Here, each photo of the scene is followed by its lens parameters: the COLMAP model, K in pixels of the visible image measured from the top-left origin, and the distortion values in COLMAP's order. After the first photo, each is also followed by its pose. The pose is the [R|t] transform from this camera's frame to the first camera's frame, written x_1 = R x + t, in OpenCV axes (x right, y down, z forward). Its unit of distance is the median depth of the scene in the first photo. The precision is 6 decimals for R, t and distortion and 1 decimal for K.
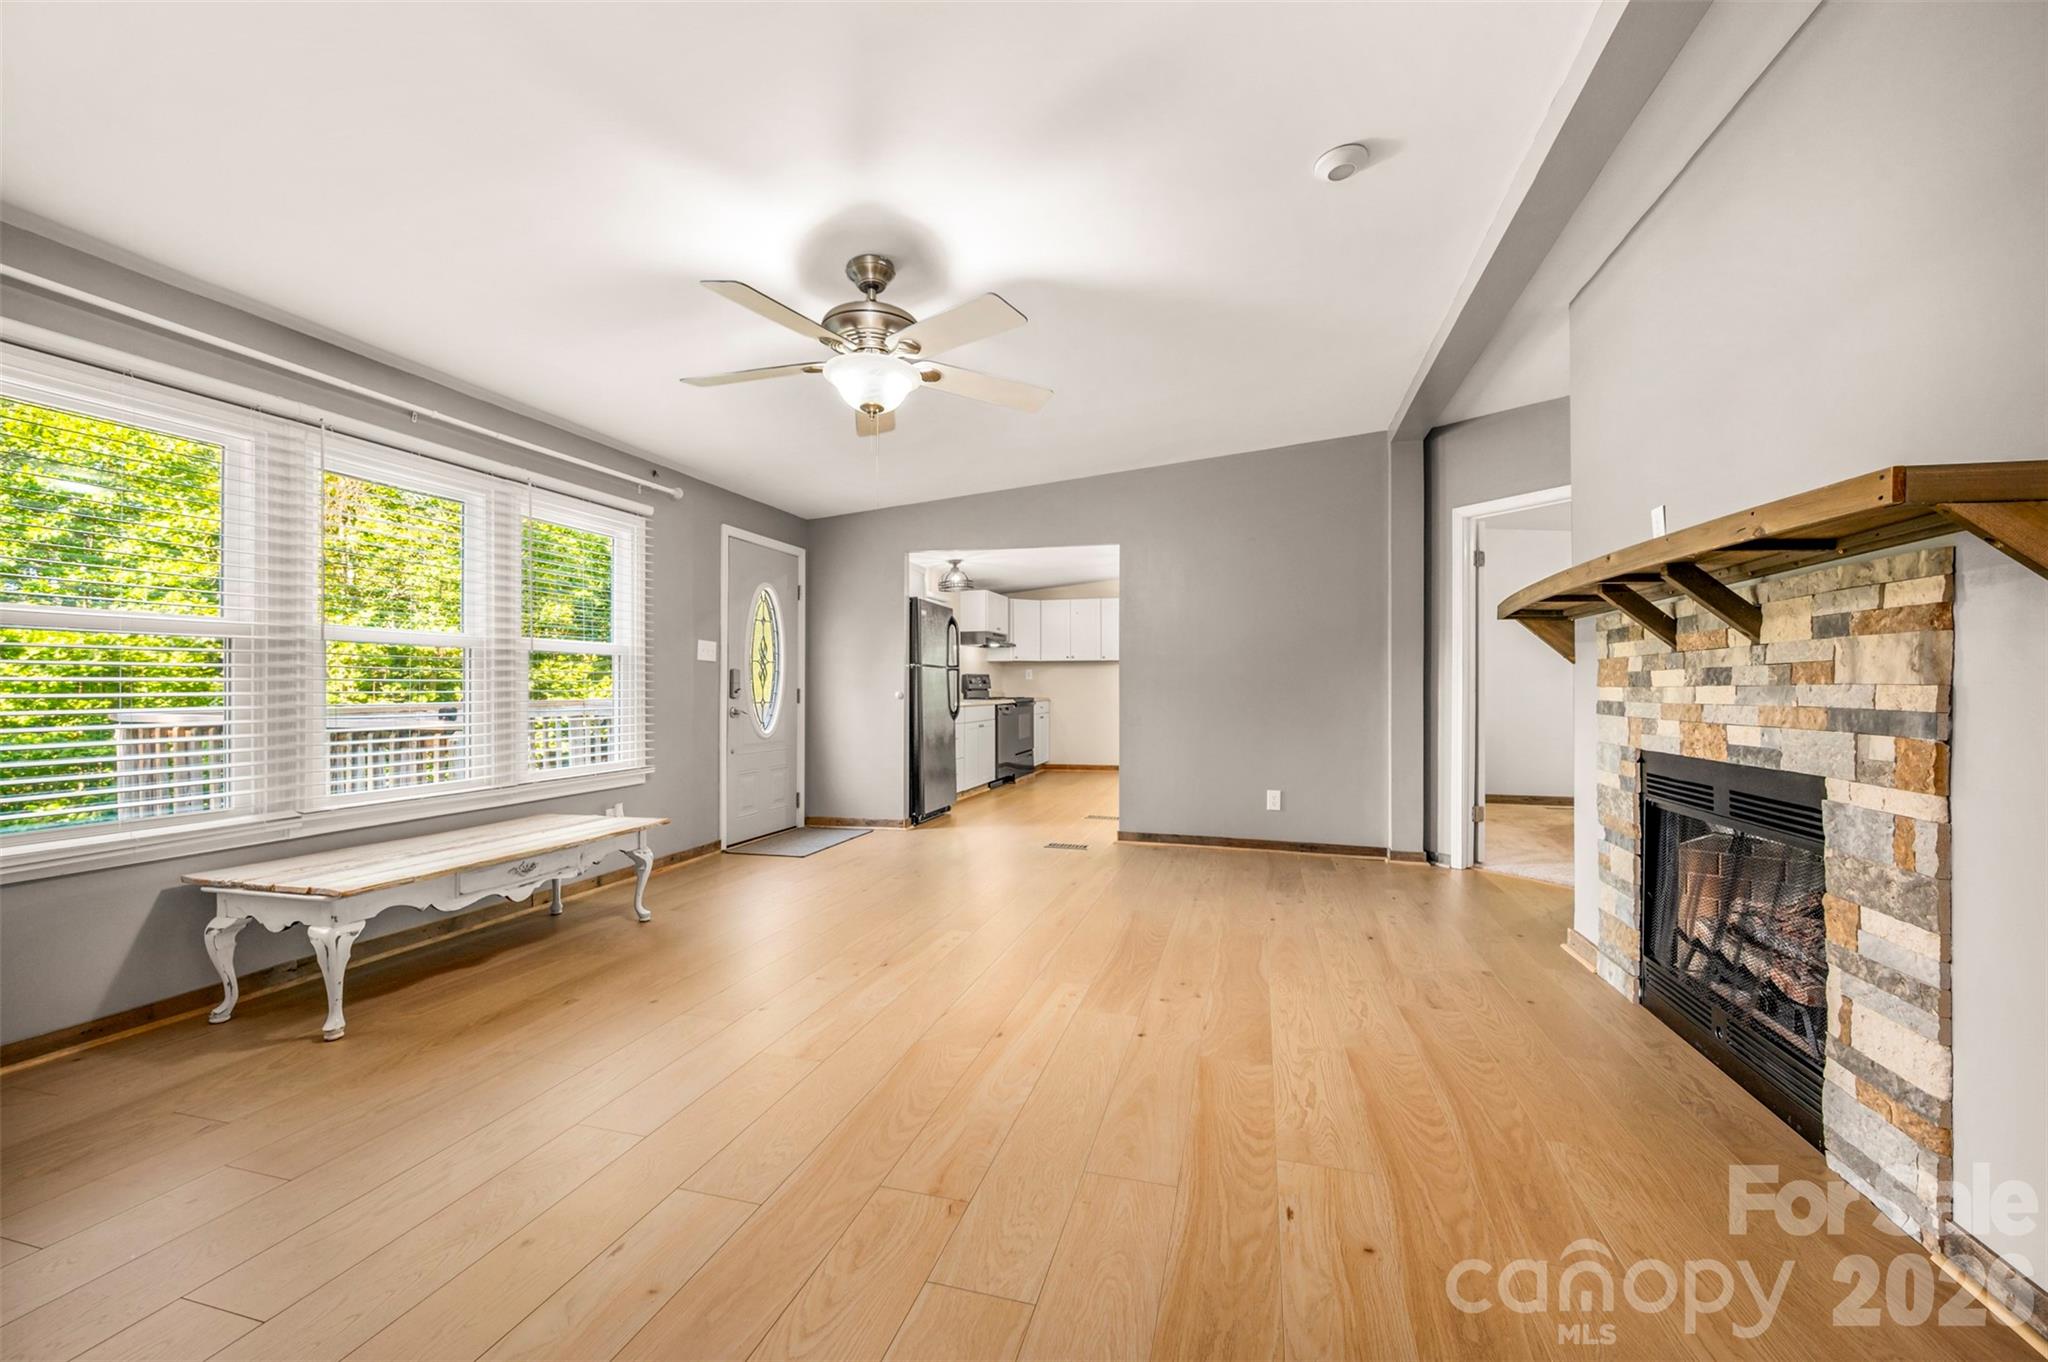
lens RADIAL K [[815.5, 0, 1042.4], [0, 815.5, 685.9], [0, 0, 1]] dist [-0.001245, 0.000123]
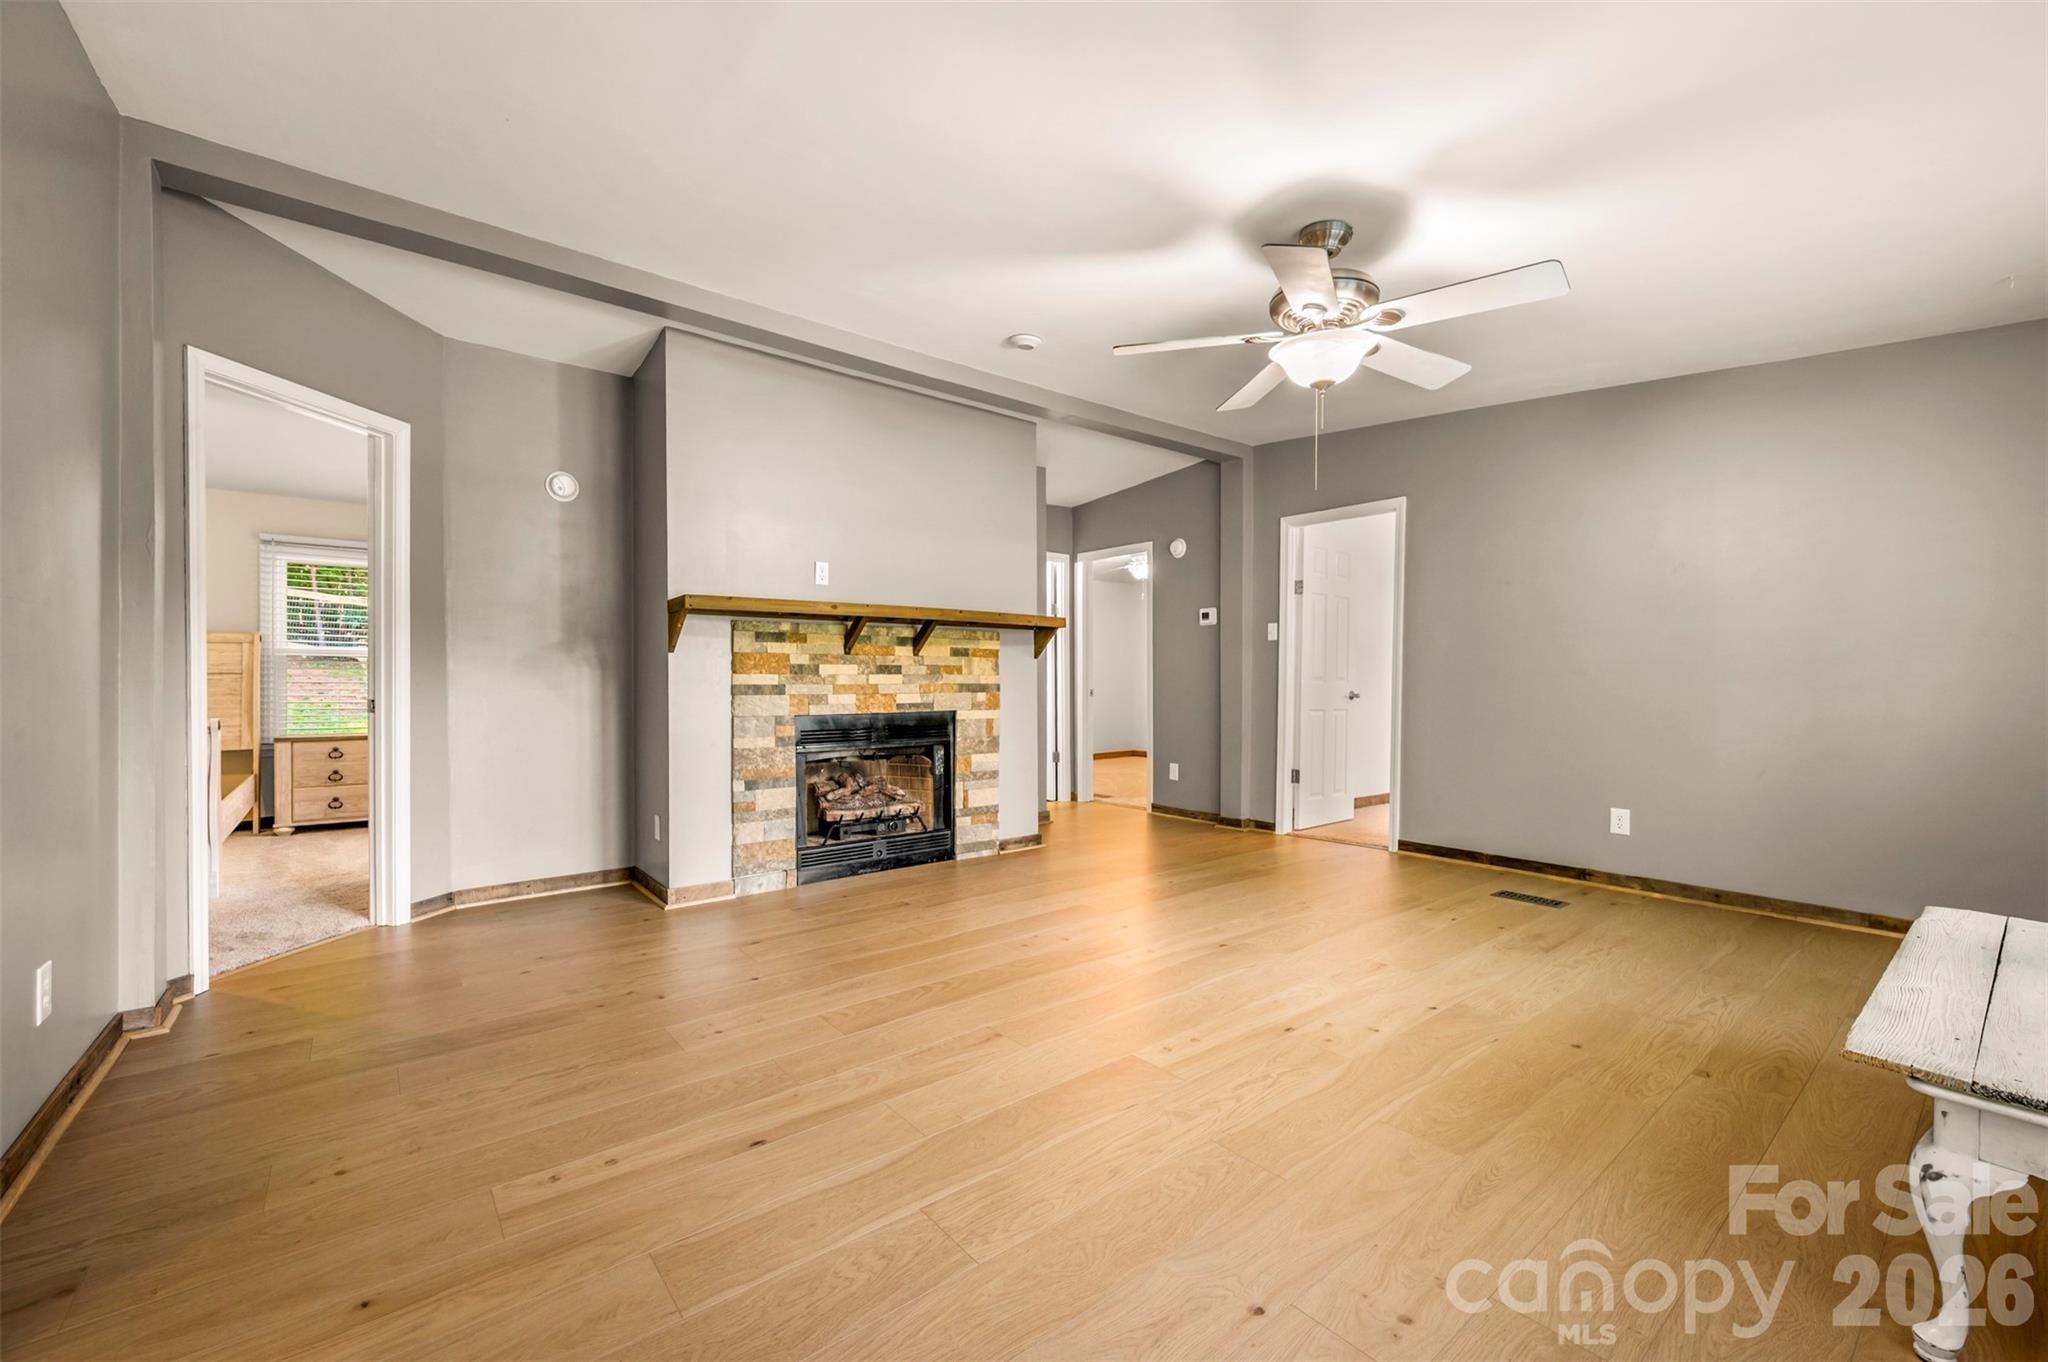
lens RADIAL K [[815.5, 0, 1032.1], [0, 815.5, 689.3], [0, 0, 1]] dist [-0.001245, 0.000123]
pose [[-0.812424, -0.012835, 0.582926, -0.541135], [-0.006791, 0.999898, 0.012551, 0.007723], [-0.583028, 0.006238, -0.812428, 2.159012]]
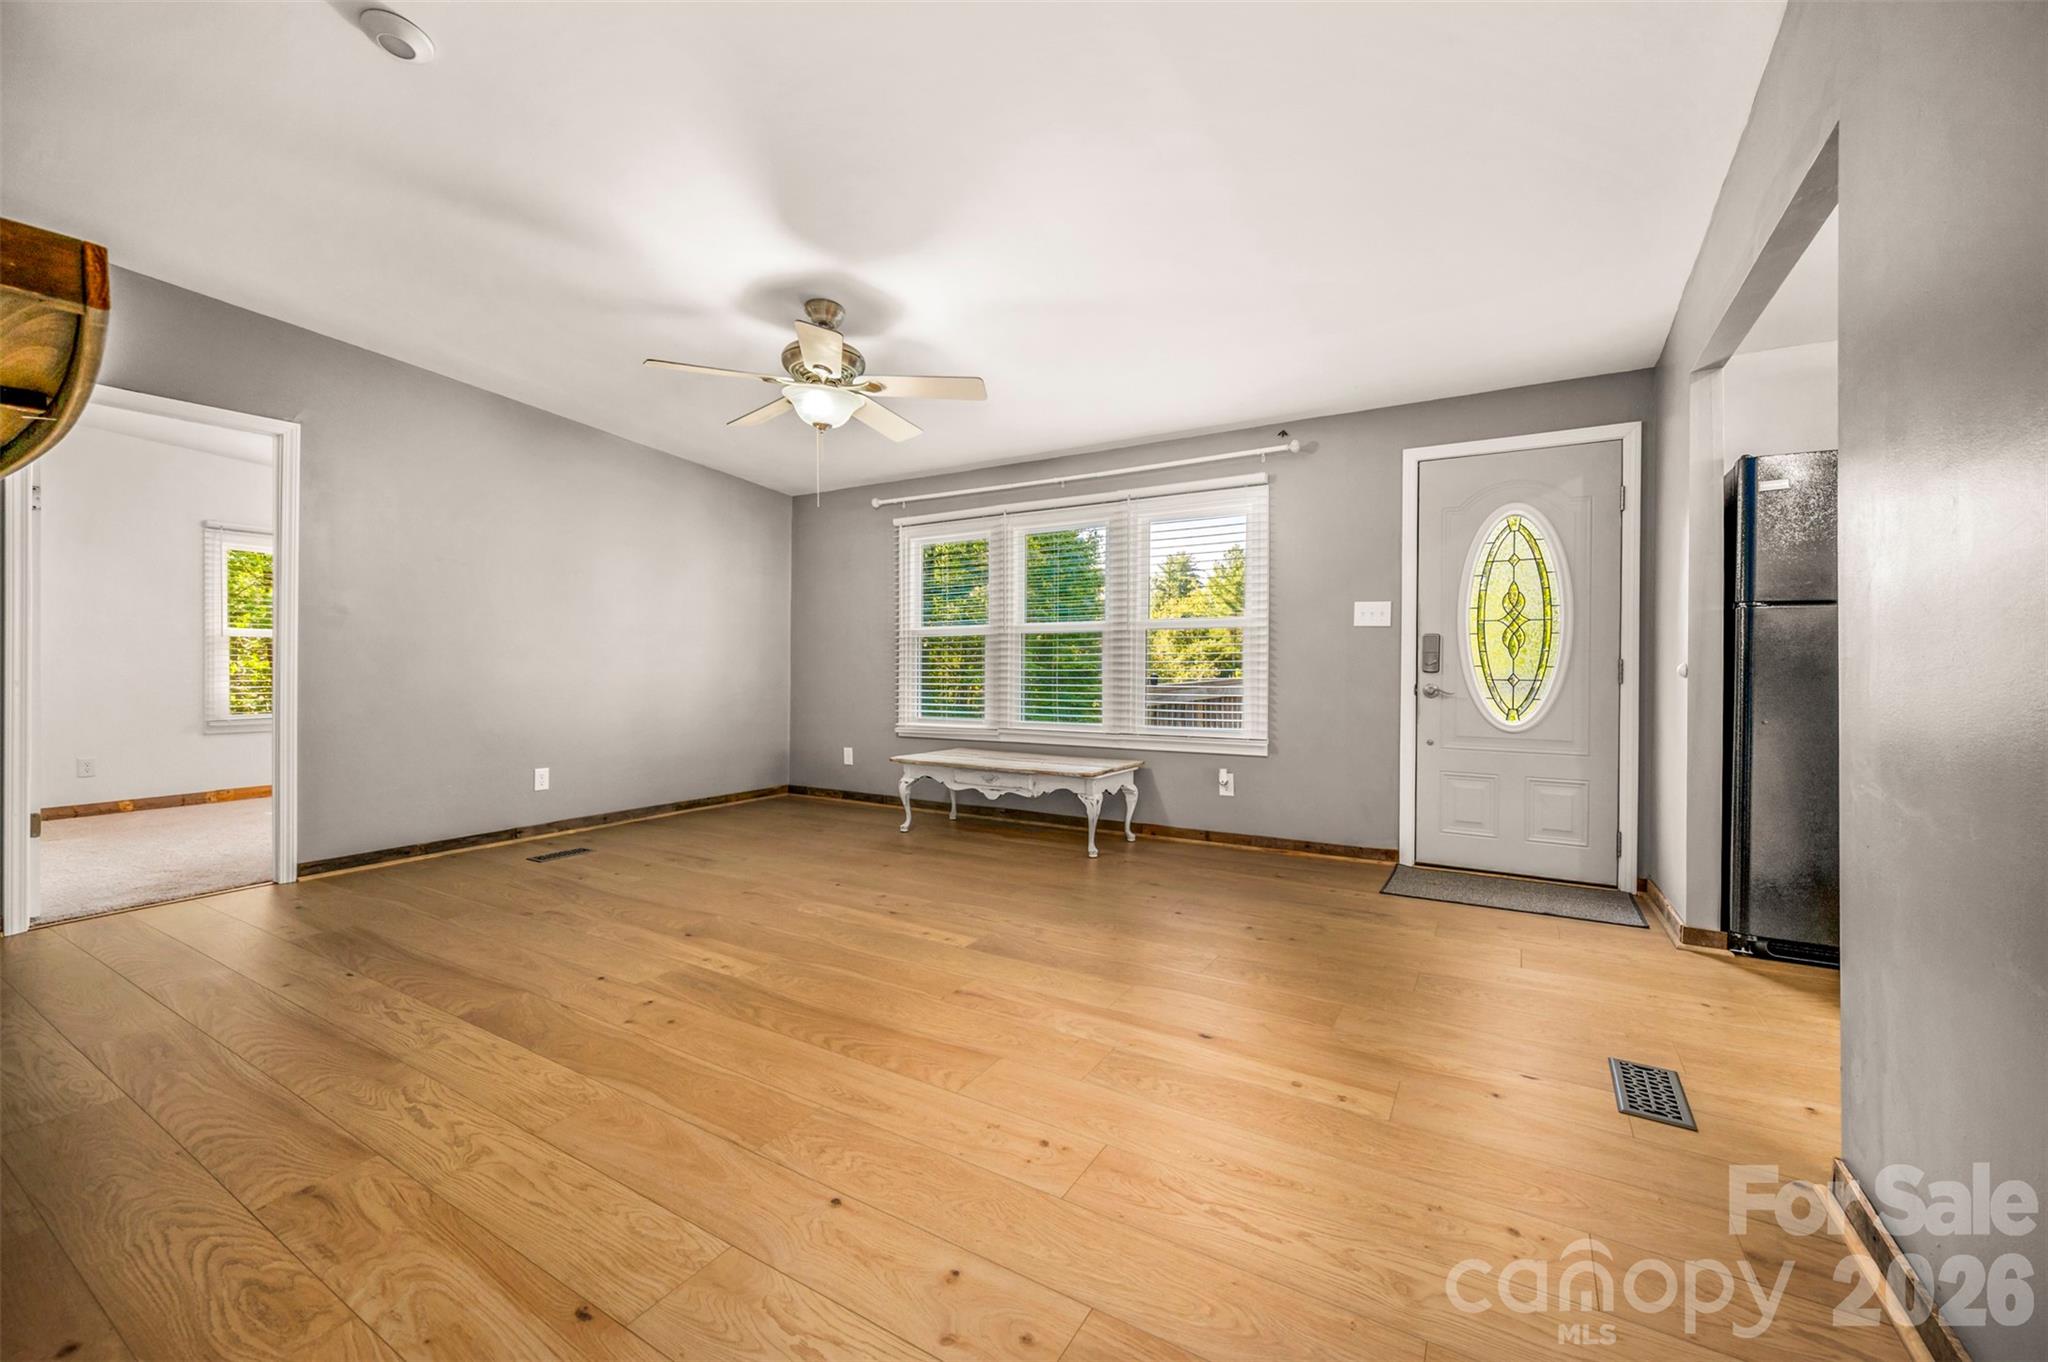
lens RADIAL K [[815.5, 0, 1014.2], [0, 815.5, 671.9], [0, 0, 1]] dist [-0.001245, 0.000123]
pose [[-0.287513, 0.005058, -0.957763, 0.958544], [0.000727, 0.999987, 0.005063, 0.022235], [0.957777, 0.000759, -0.287513, 1.775576]]
